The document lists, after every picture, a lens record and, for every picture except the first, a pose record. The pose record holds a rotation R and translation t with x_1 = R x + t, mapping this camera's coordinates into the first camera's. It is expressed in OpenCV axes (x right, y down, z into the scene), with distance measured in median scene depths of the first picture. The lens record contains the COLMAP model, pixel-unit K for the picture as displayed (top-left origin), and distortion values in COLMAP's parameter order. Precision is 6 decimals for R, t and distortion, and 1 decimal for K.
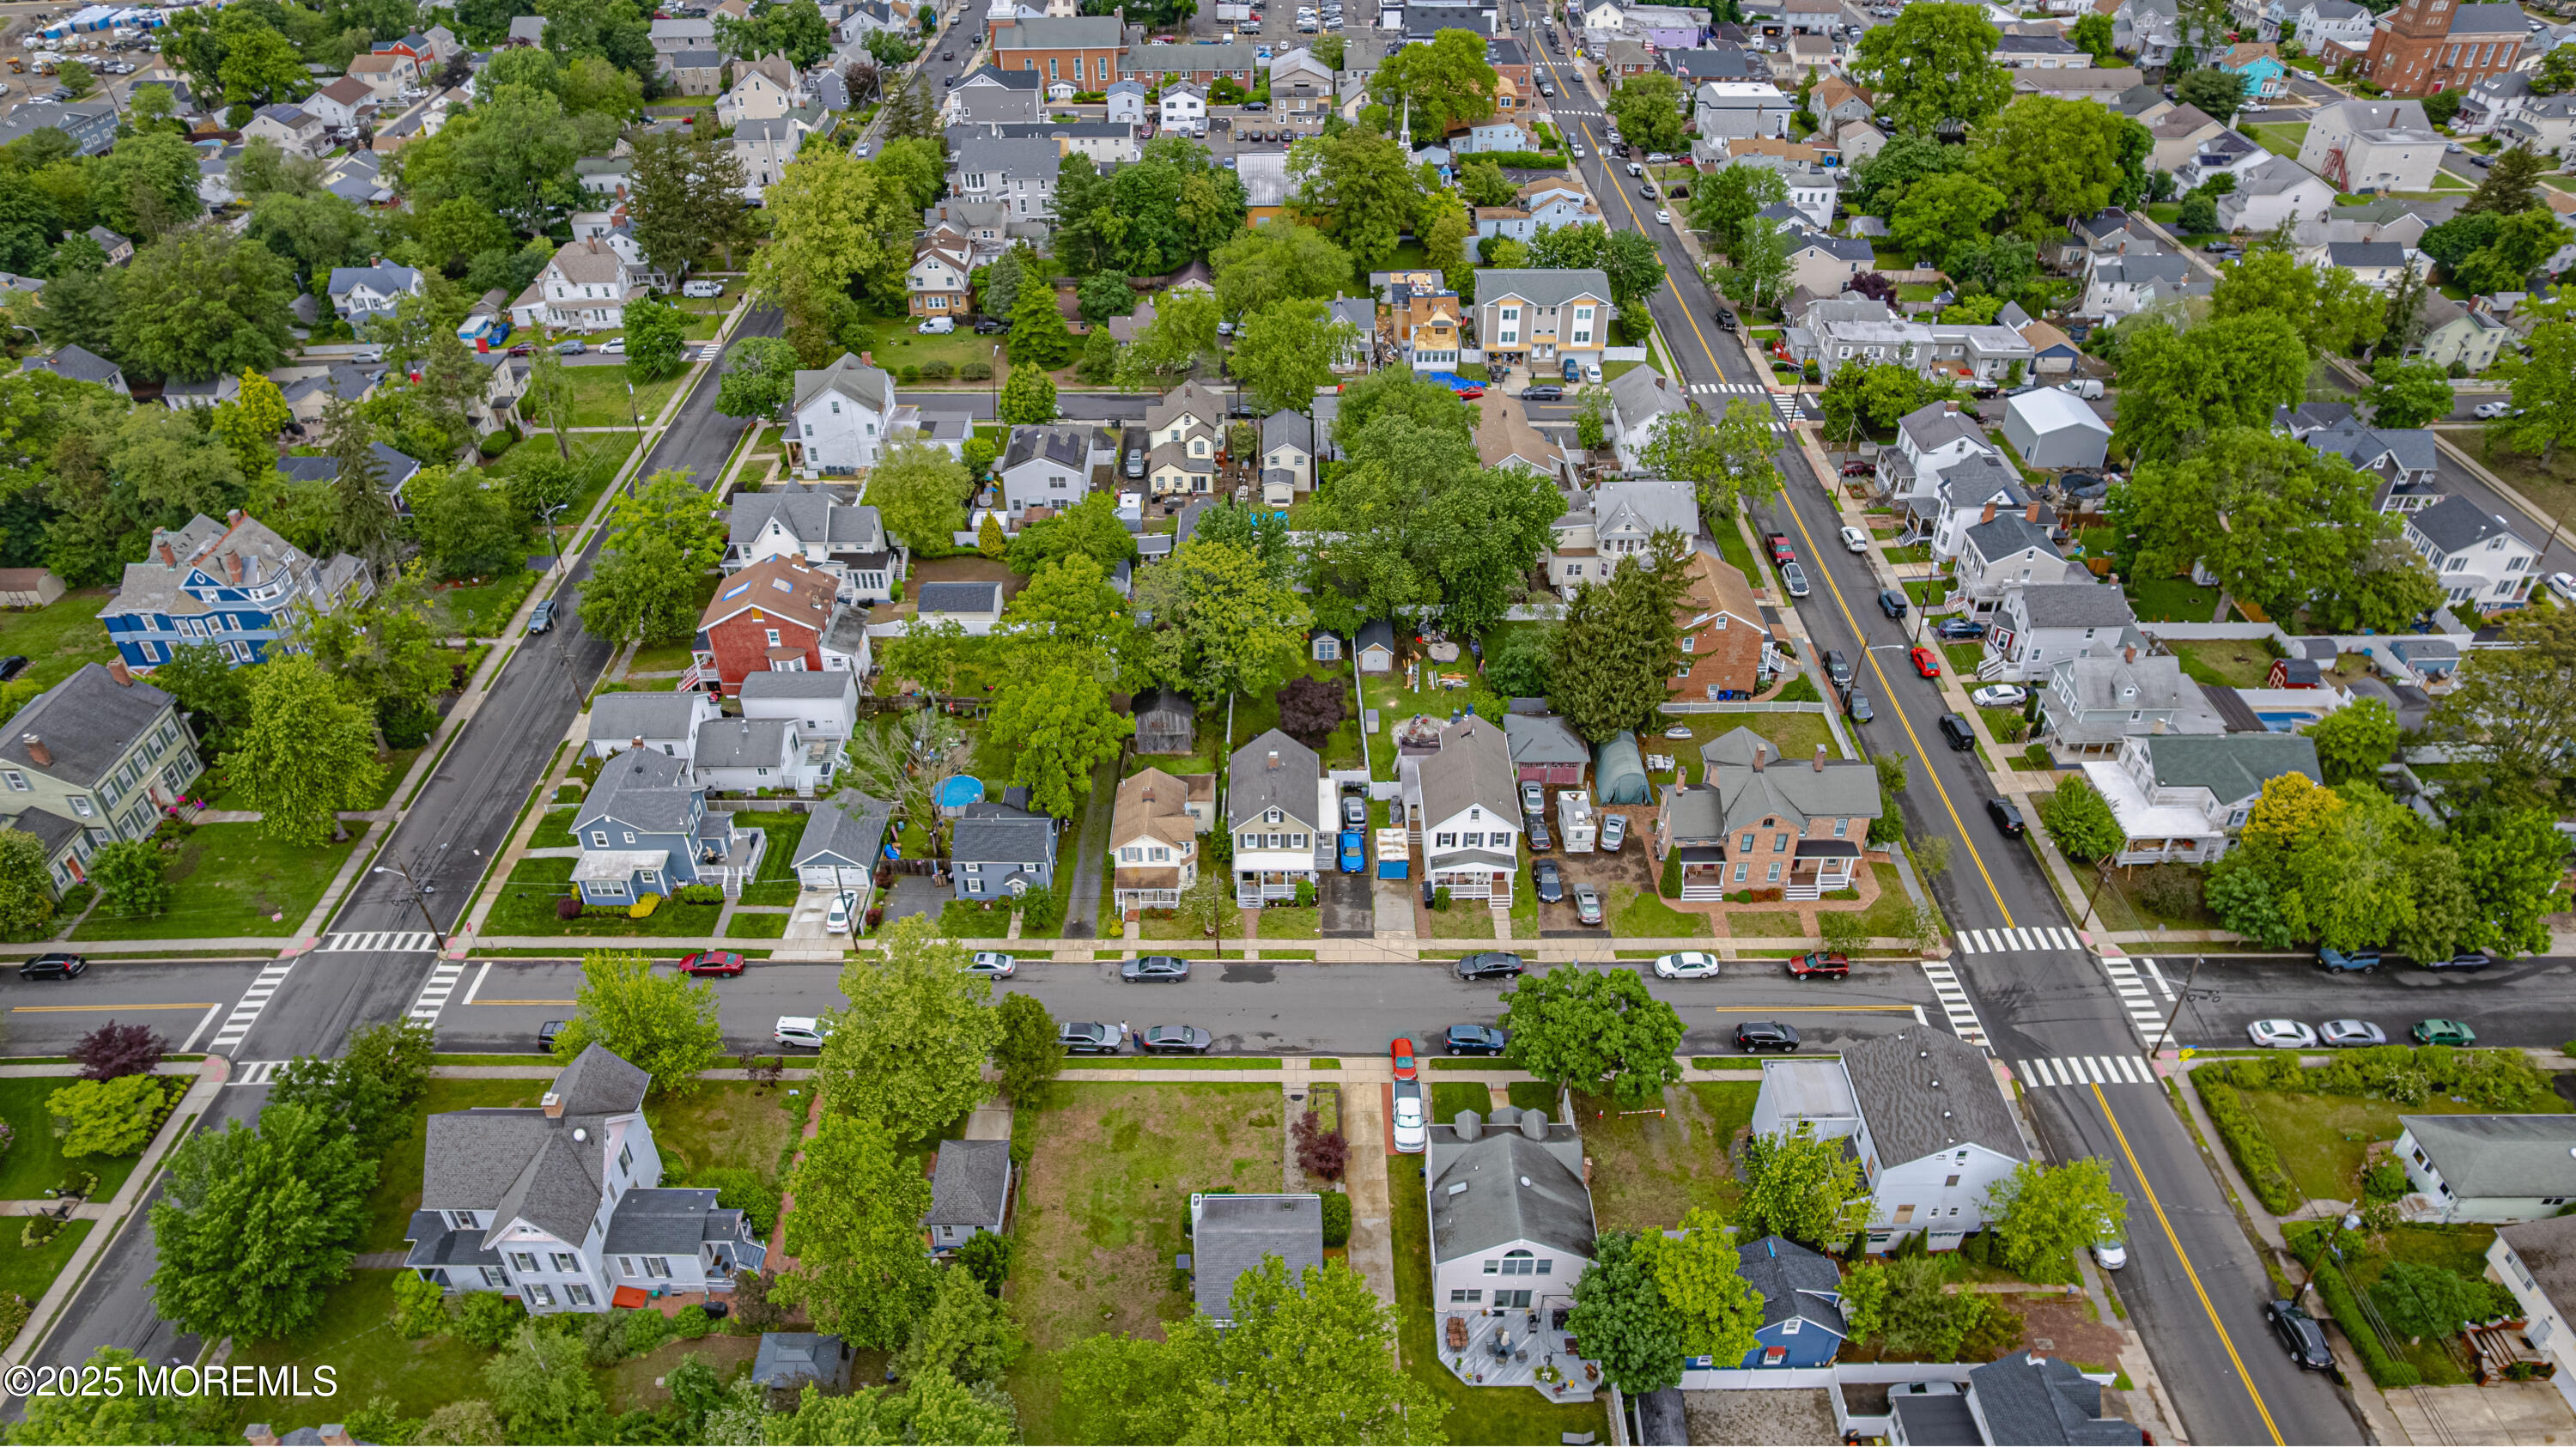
lens RADIAL K [[1660.2, 0, 1288.0], [0, 1660.2, 723.5], [0, 0, 1]] dist [-0.080136, 0.062369]
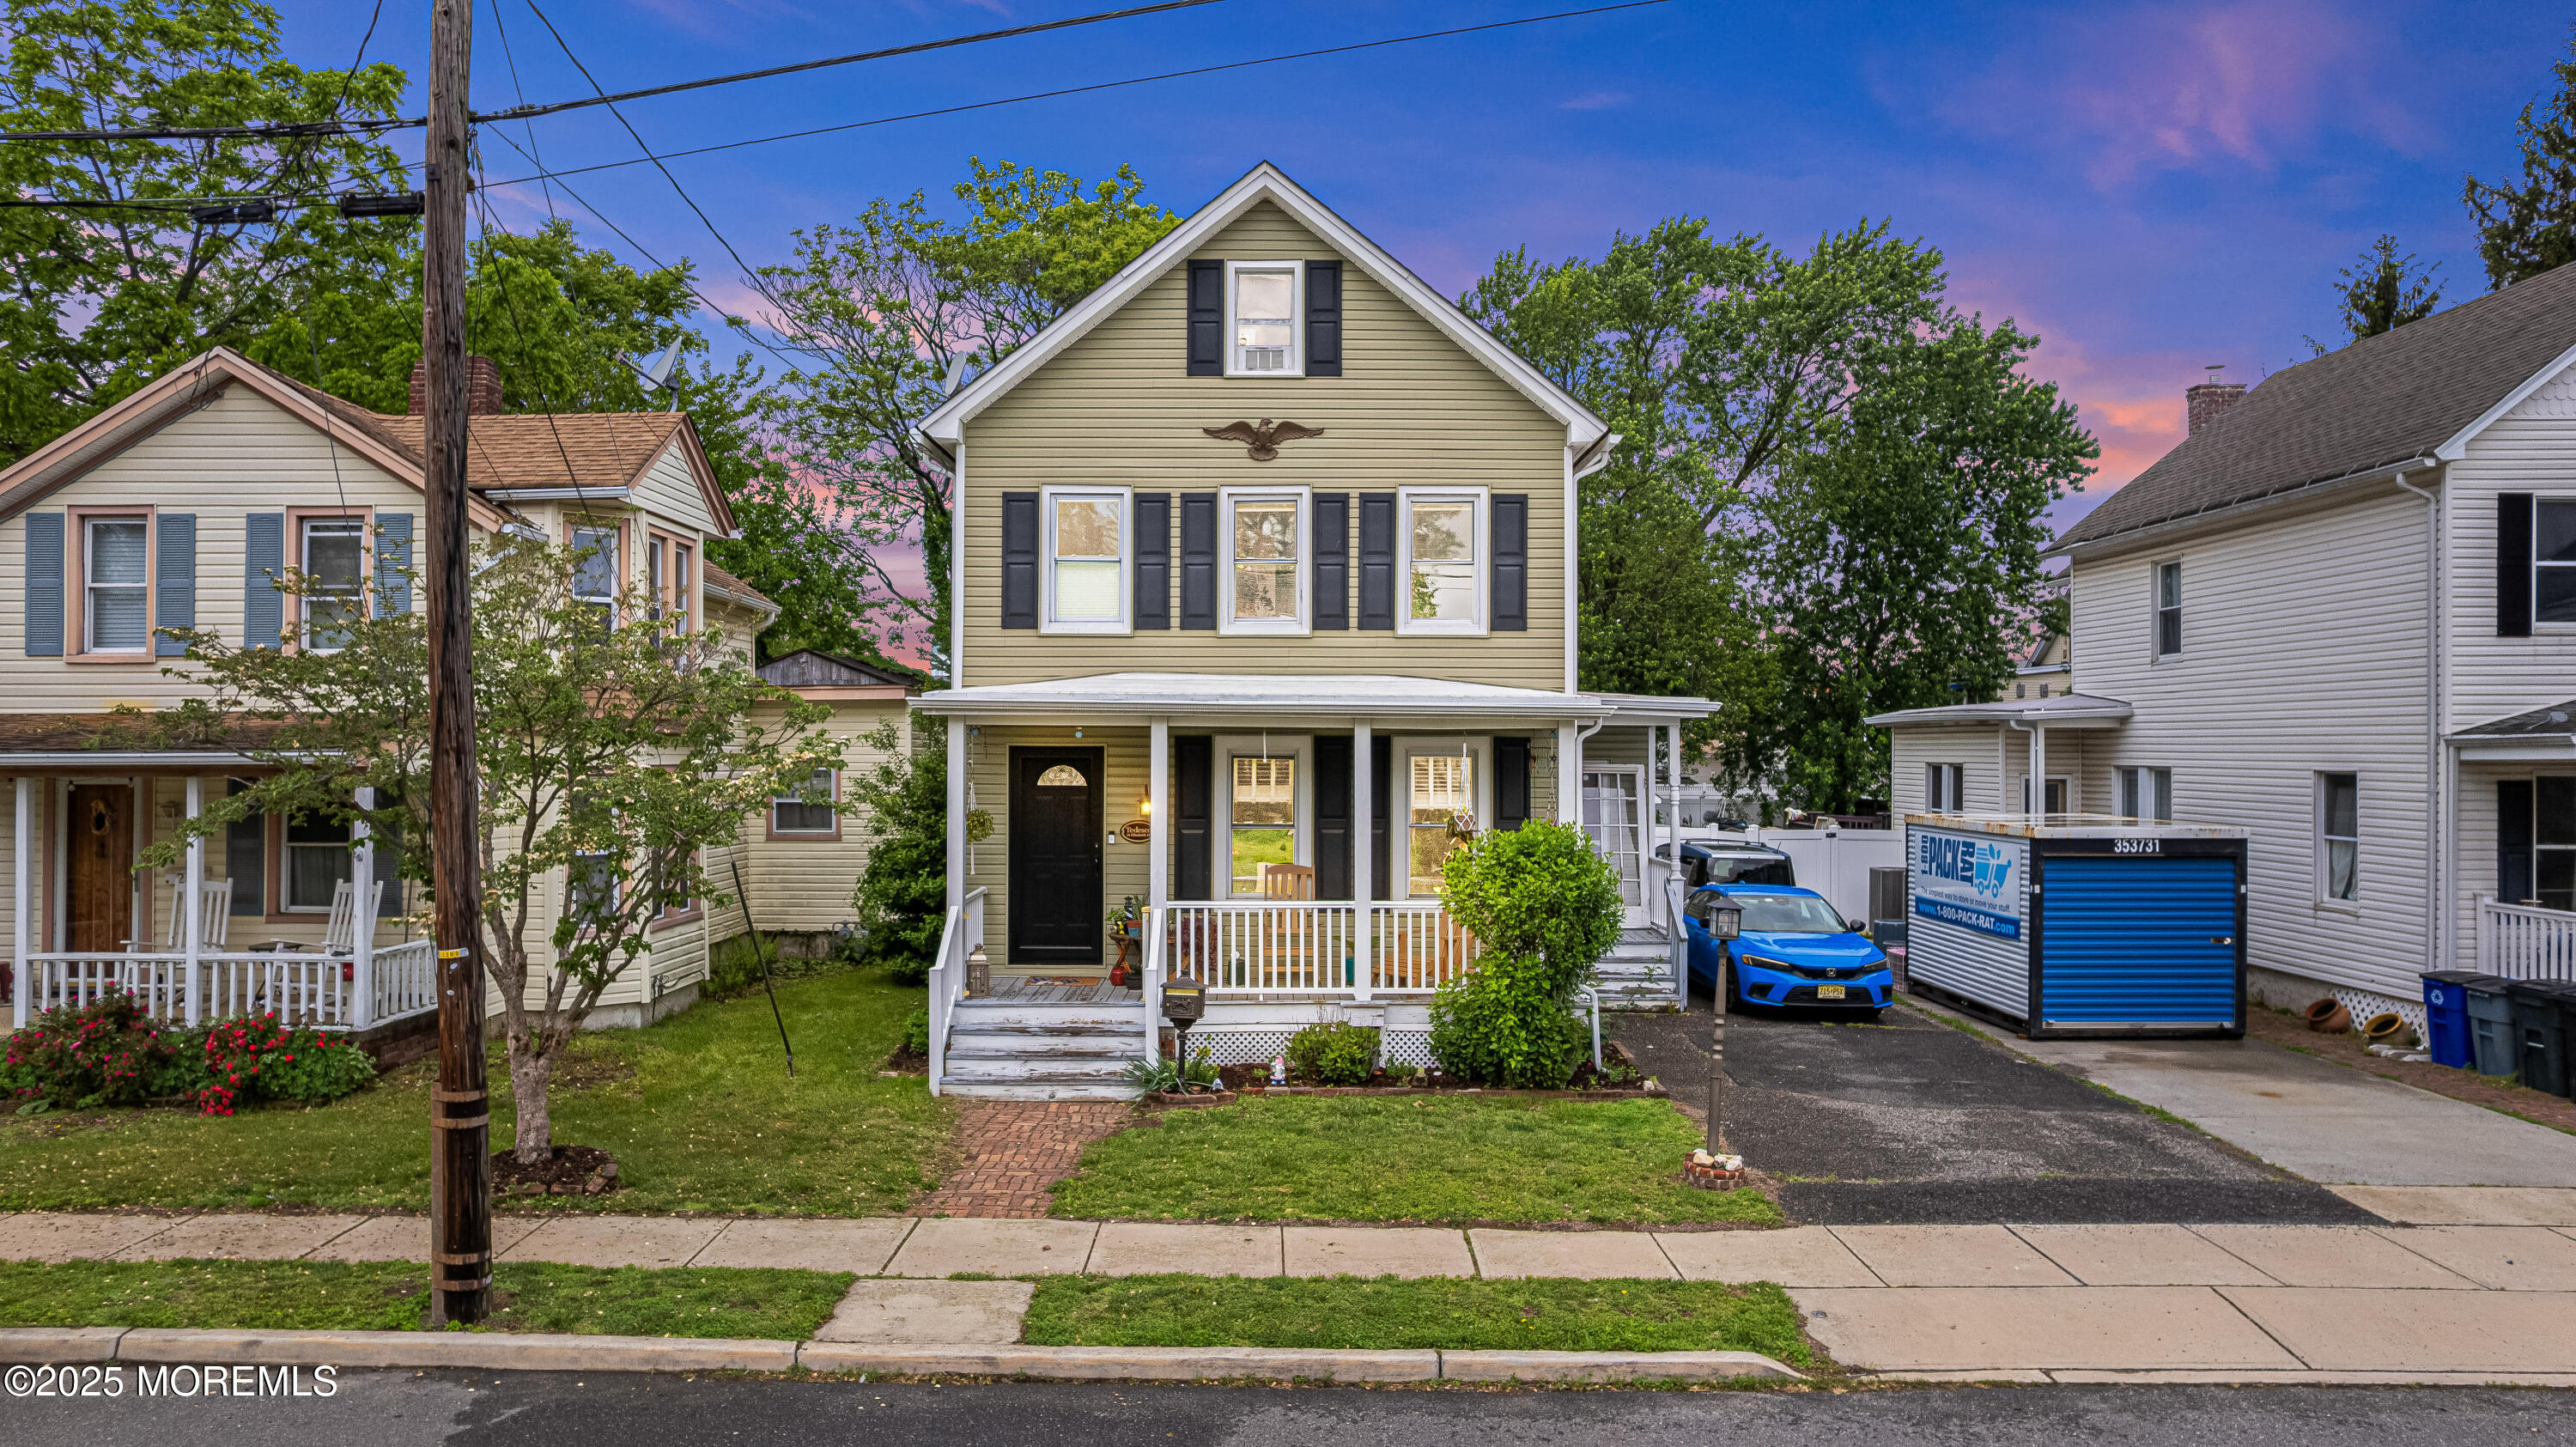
lens RADIAL K [[1660.2, 0, 1288.0], [0, 1660.2, 723.5], [0, 0, 1]] dist [-0.080136, 0.062369]
pose [[0.999969, 0.006892, -0.003913, -0.005864], [-0.007870, 0.805026, -0.593187, 0.155172], [-0.000938, 0.593199, 0.805055, 0.889713]]
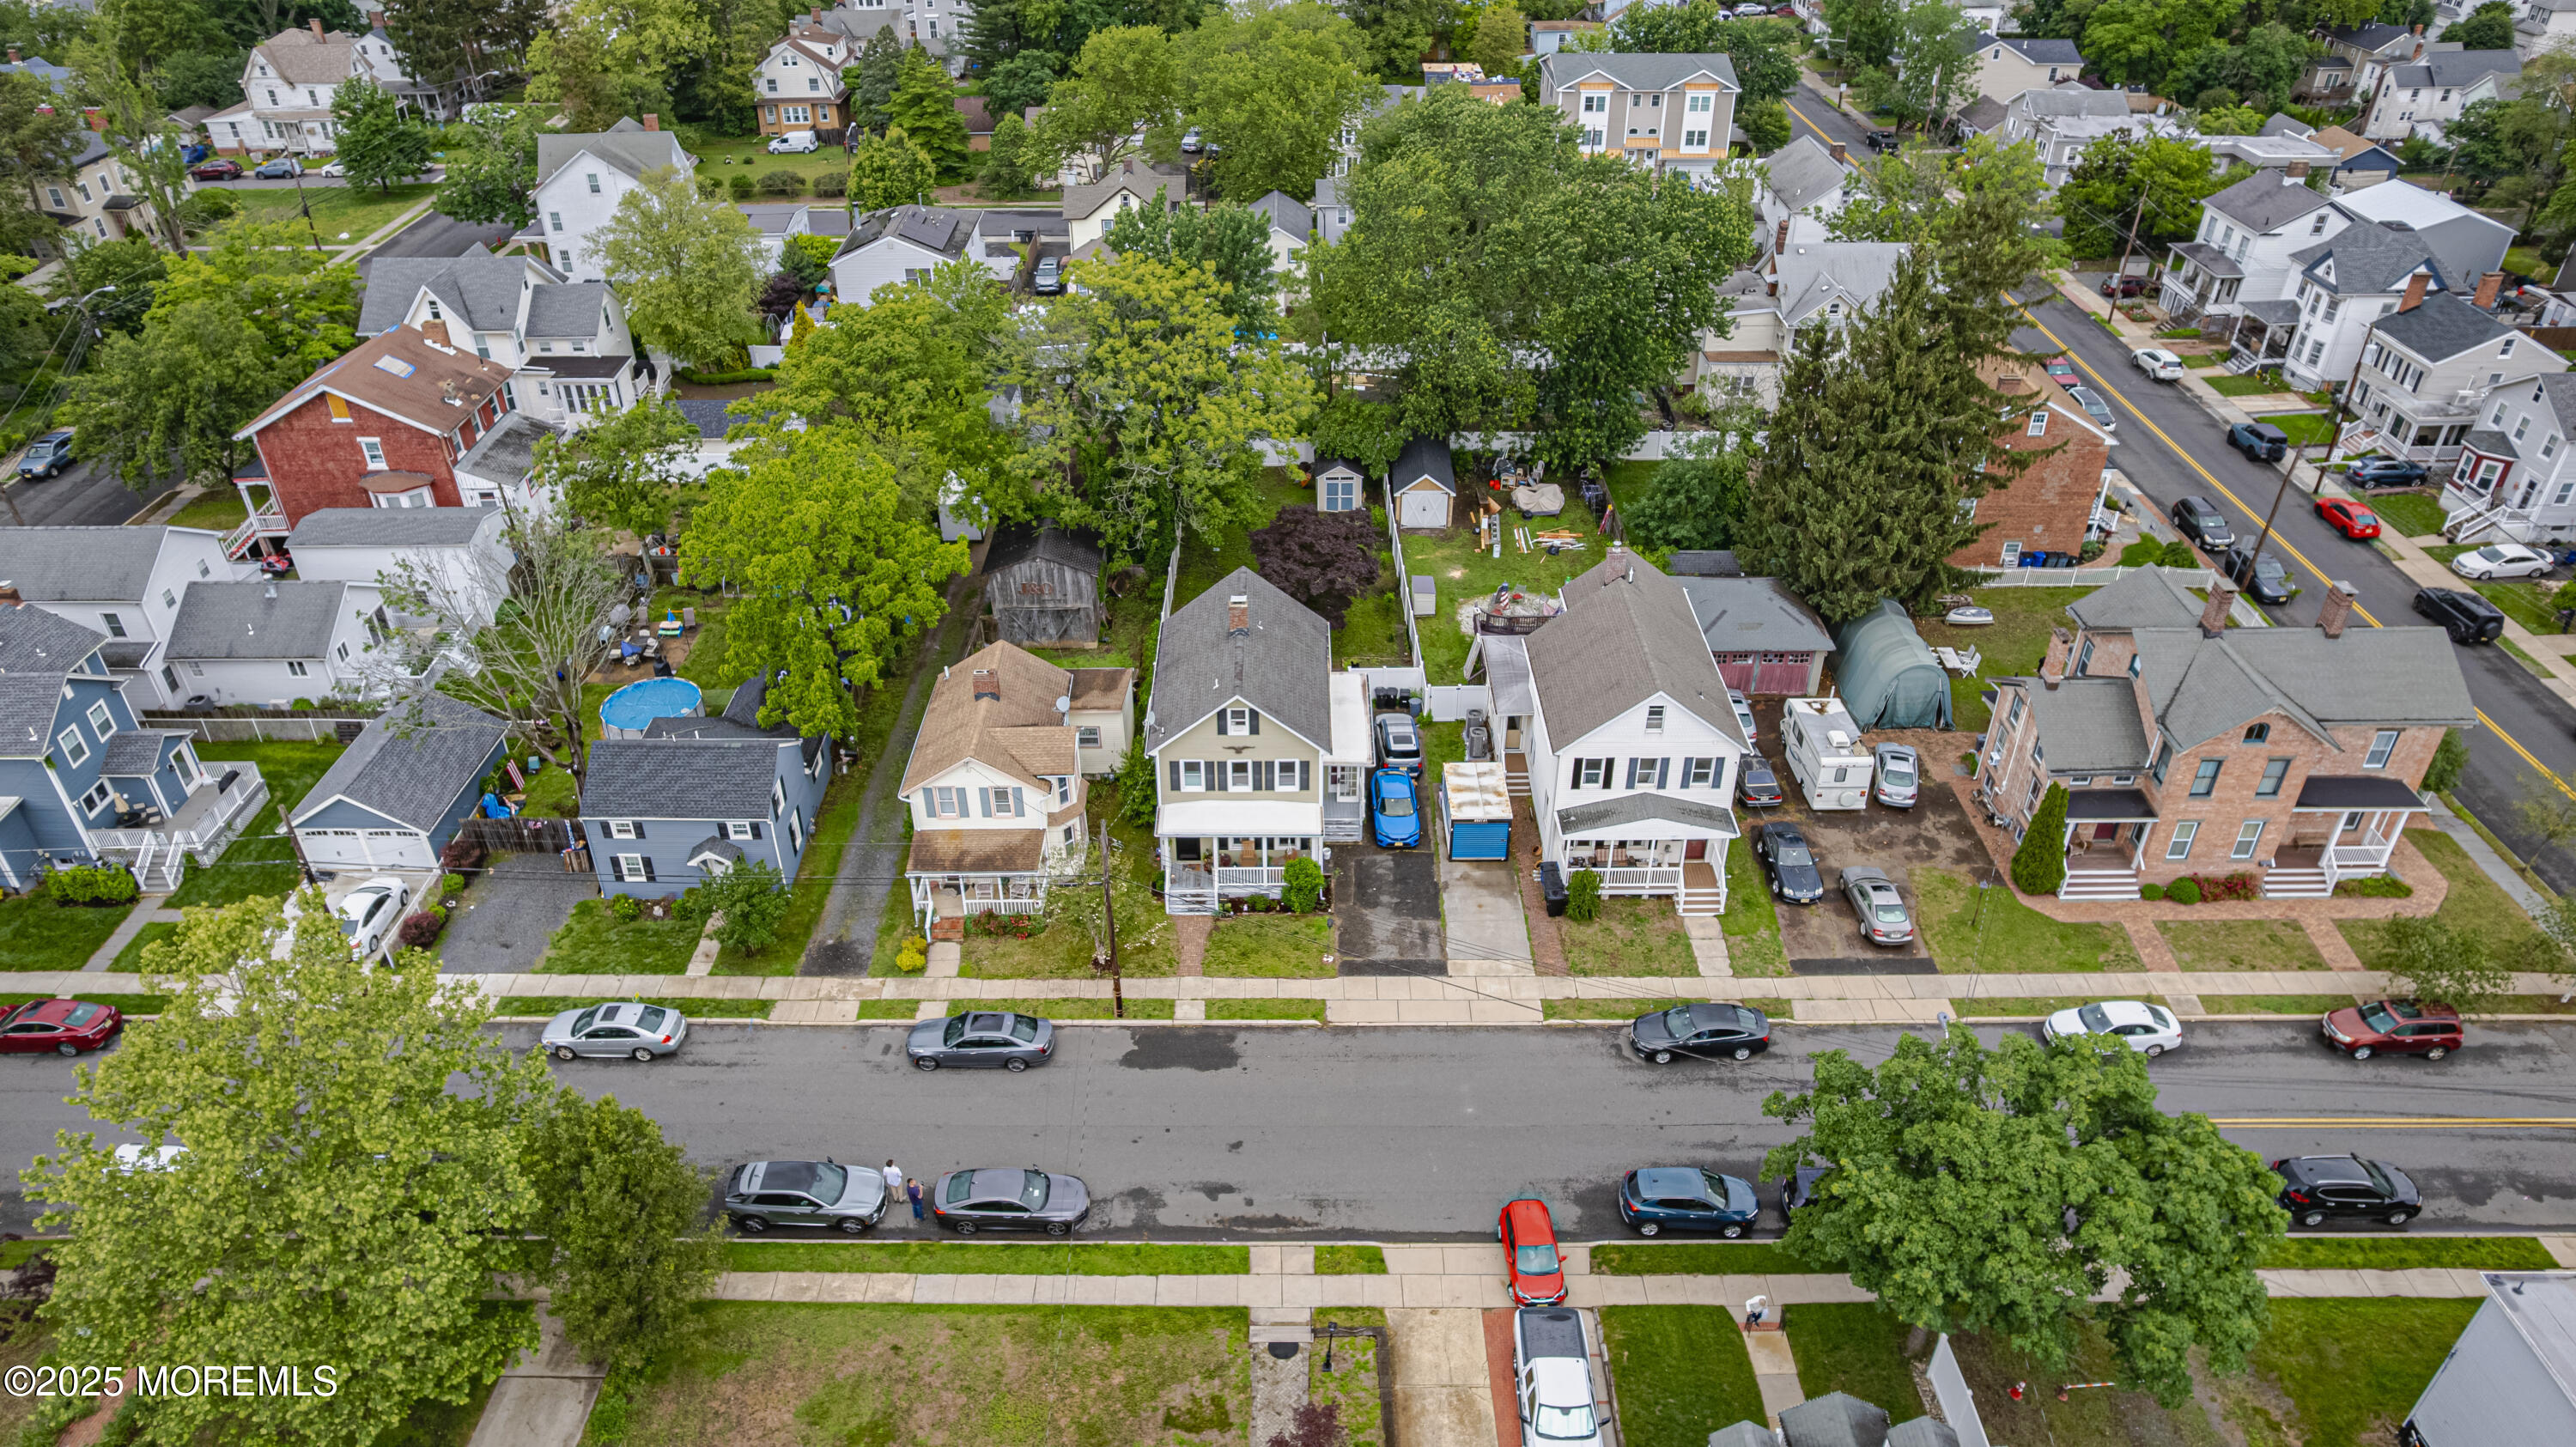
lens RADIAL K [[1660.2, 0, 1288.0], [0, 1660.2, 723.5], [0, 0, 1]] dist [-0.080136, 0.062369]
pose [[1.000000, -0.000093, 0.000051, 0.005672], [0.000095, 0.999029, -0.044064, 0.075713], [-0.000047, 0.044064, 0.999029, 0.504193]]
